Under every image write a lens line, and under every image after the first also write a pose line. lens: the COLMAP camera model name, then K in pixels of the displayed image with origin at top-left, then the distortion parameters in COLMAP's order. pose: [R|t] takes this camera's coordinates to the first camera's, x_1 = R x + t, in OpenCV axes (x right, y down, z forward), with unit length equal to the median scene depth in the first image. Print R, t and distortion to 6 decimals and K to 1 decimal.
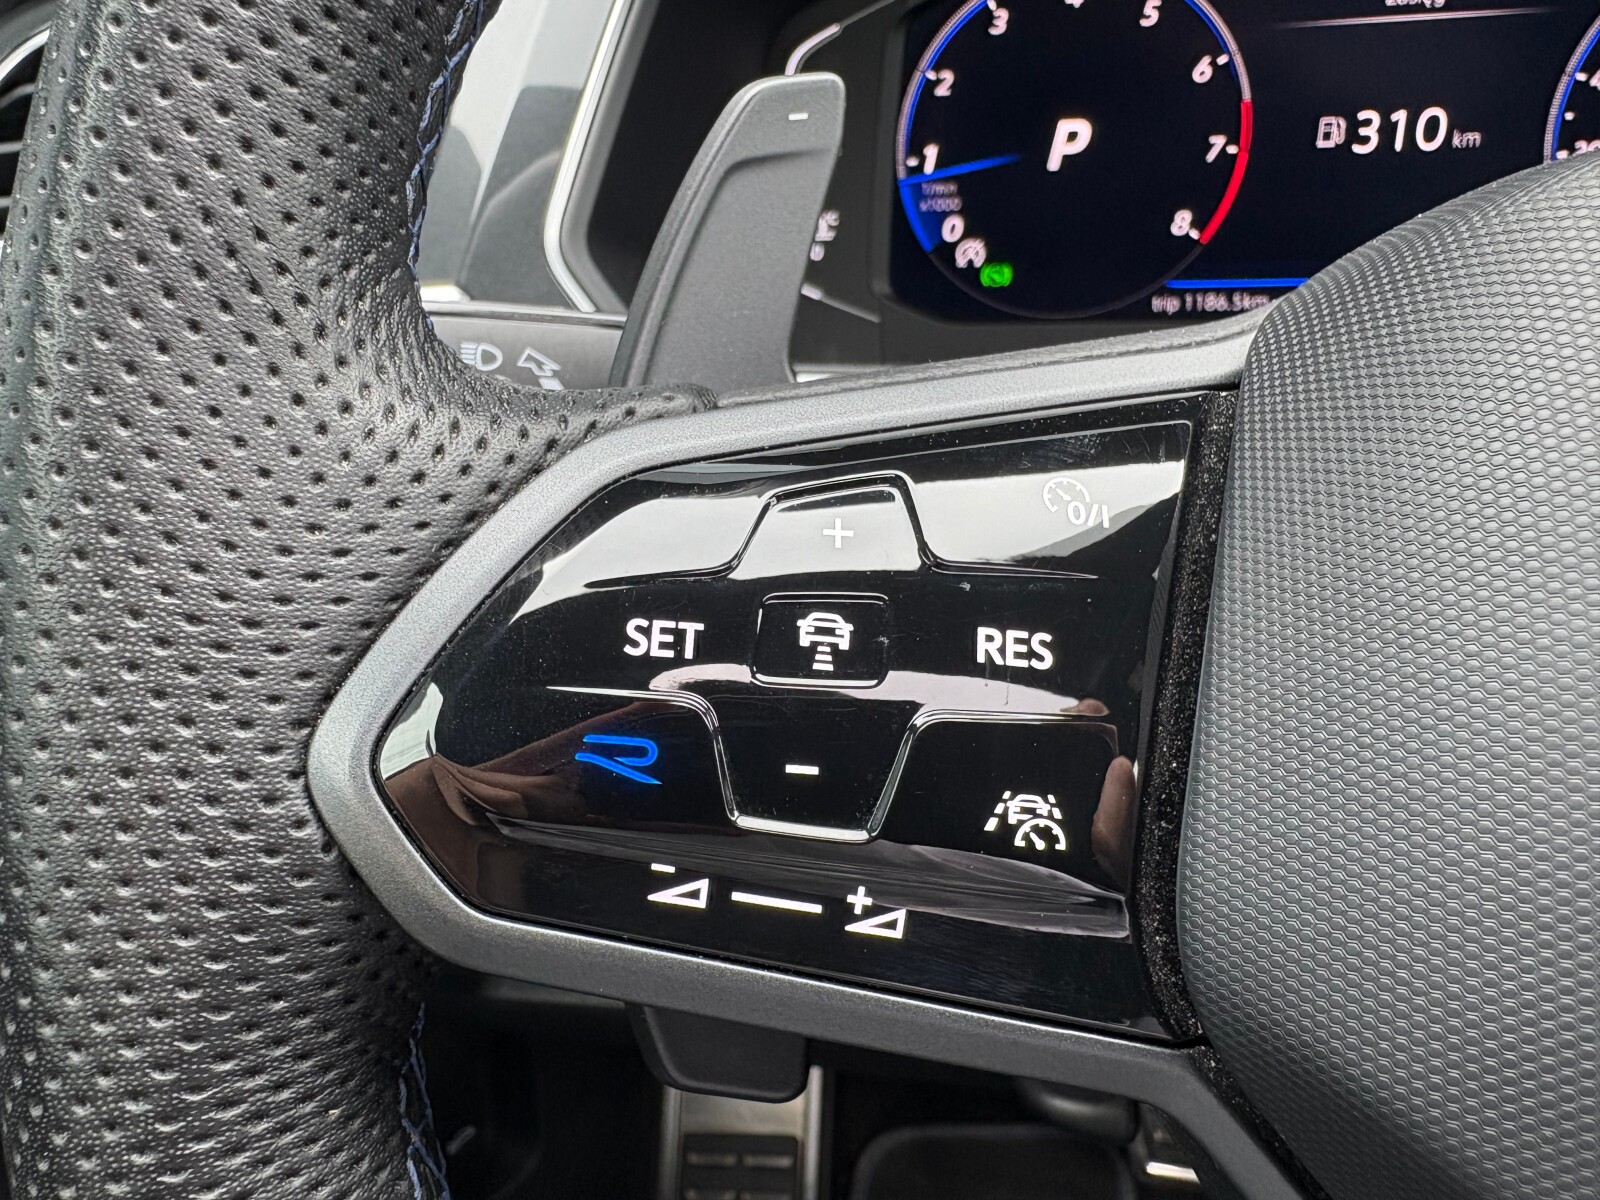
lens RADIAL K [[1217.1, 0, 727.7], [0, 1217.1, 605.8], [0, 0, 1]] dist [0.046081, -0.044906]
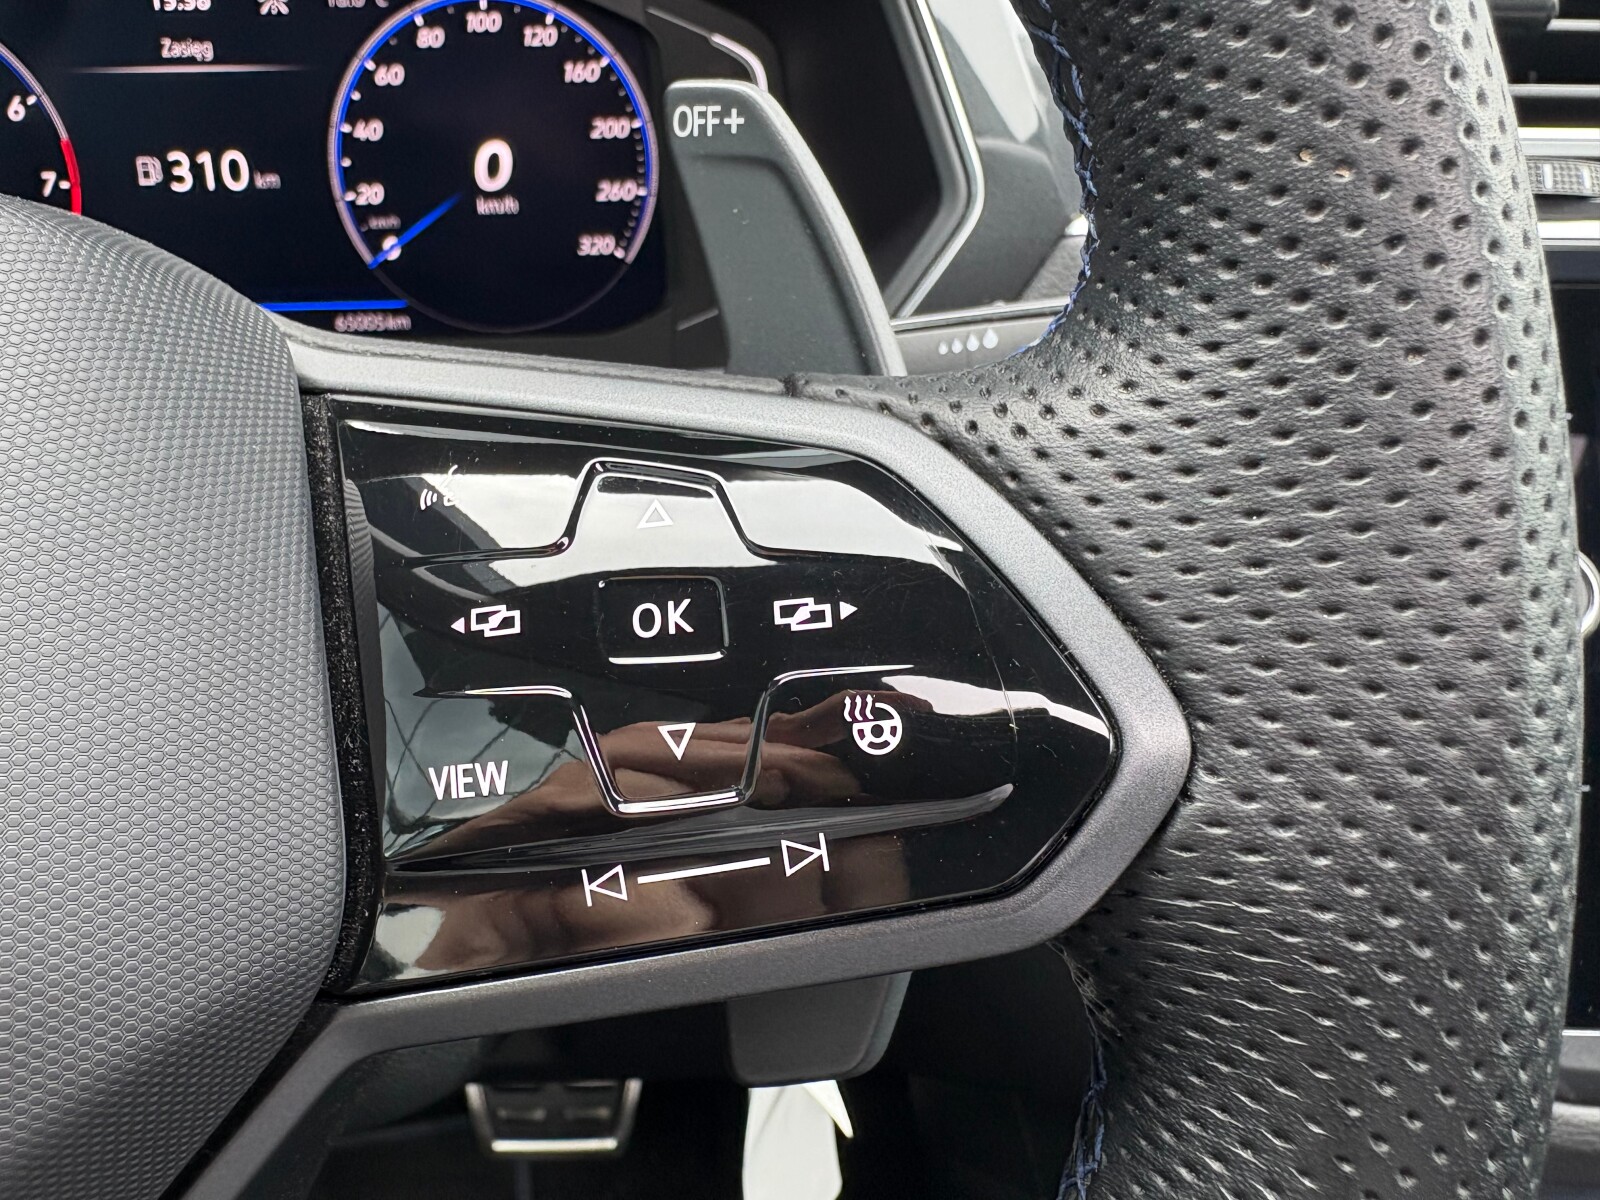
lens RADIAL K [[1217.1, 0, 714.1], [0, 1217.1, 596.9], [0, 0, 1]] dist [0.046081, -0.044906]
pose [[0.972334, -0.060090, 0.225735, 0.705178], [0.063617, 0.997939, -0.008374, 0.027573], [-0.224766, 0.022503, 0.974153, -0.151464]]
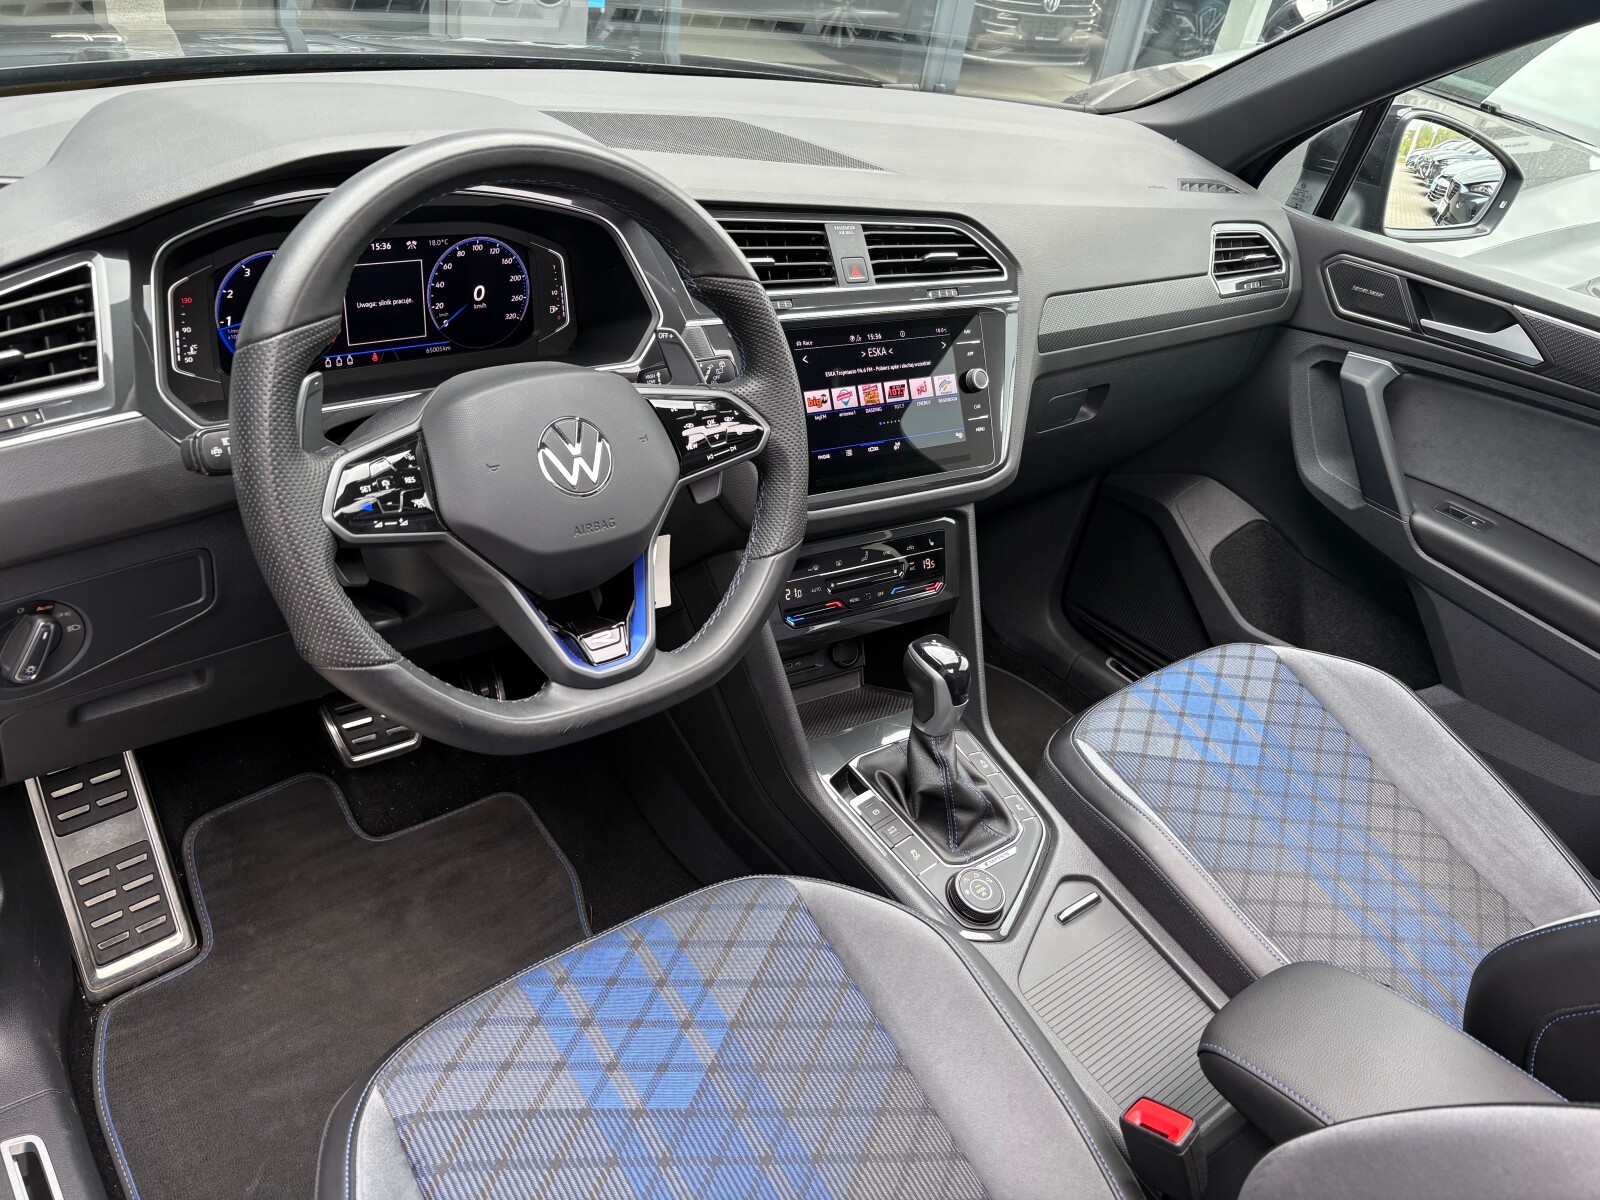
lens RADIAL K [[1217.1, 0, 785.6], [0, 1217.1, 608.6], [0, 0, 1]] dist [0.046081, -0.044906]
pose [[0.638455, -0.278332, 0.717570, -1.205942], [0.182251, 0.960478, 0.210395, -0.114217], [-0.747770, -0.003550, 0.663948, -1.749374]]
